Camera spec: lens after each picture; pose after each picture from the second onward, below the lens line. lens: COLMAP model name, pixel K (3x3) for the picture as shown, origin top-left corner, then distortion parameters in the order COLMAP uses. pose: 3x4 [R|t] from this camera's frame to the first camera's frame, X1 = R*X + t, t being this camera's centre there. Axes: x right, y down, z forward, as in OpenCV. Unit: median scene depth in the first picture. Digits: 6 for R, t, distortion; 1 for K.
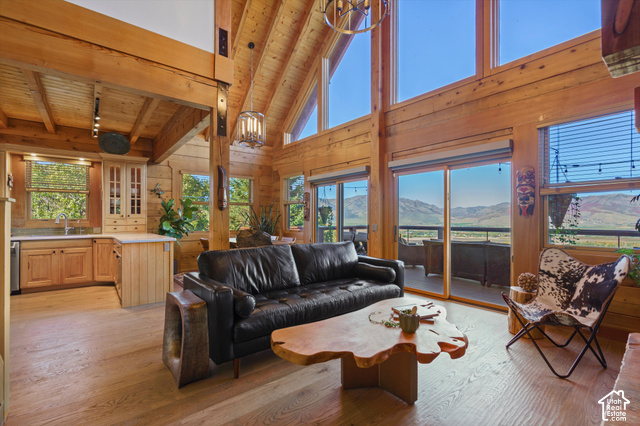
lens RADIAL K [[290.5, 0, 319.6], [0, 290.5, 216.5], [0, 0, 1]] dist [0.000965, -0.000224]
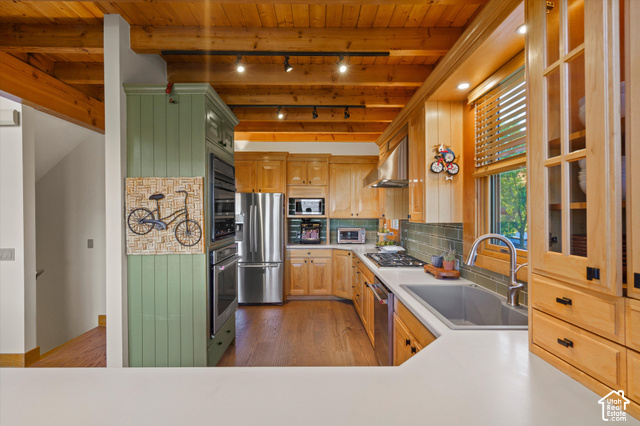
lens RADIAL K [[290.5, 0, 325.1], [0, 290.5, 210.8], [0, 0, 1]] dist [0.000965, -0.000224]
pose [[-0.620480, -0.000616, -0.784222, -0.475004], [0.011136, 0.999892, -0.009596, -0.030764], [0.784144, -0.014687, -0.620406, 0.962363]]
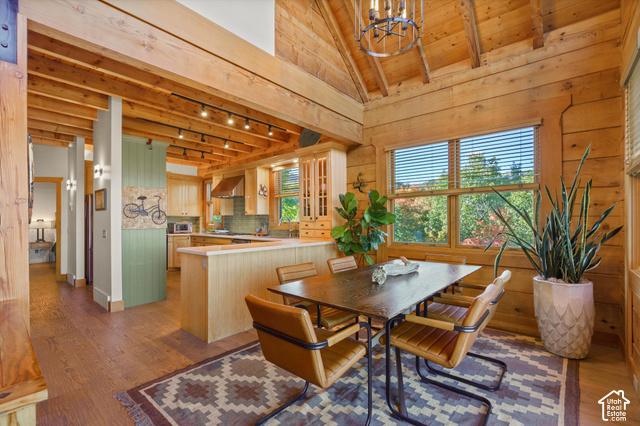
lens RADIAL K [[290.5, 0, 317.1], [0, 290.5, 217.1], [0, 0, 1]] dist [0.000965, -0.000224]
pose [[0.178567, -0.008212, -0.983893, 0.148029], [0.008916, 0.999938, -0.006728, 0.000695], [0.983887, -0.007571, 0.178629, 0.846231]]
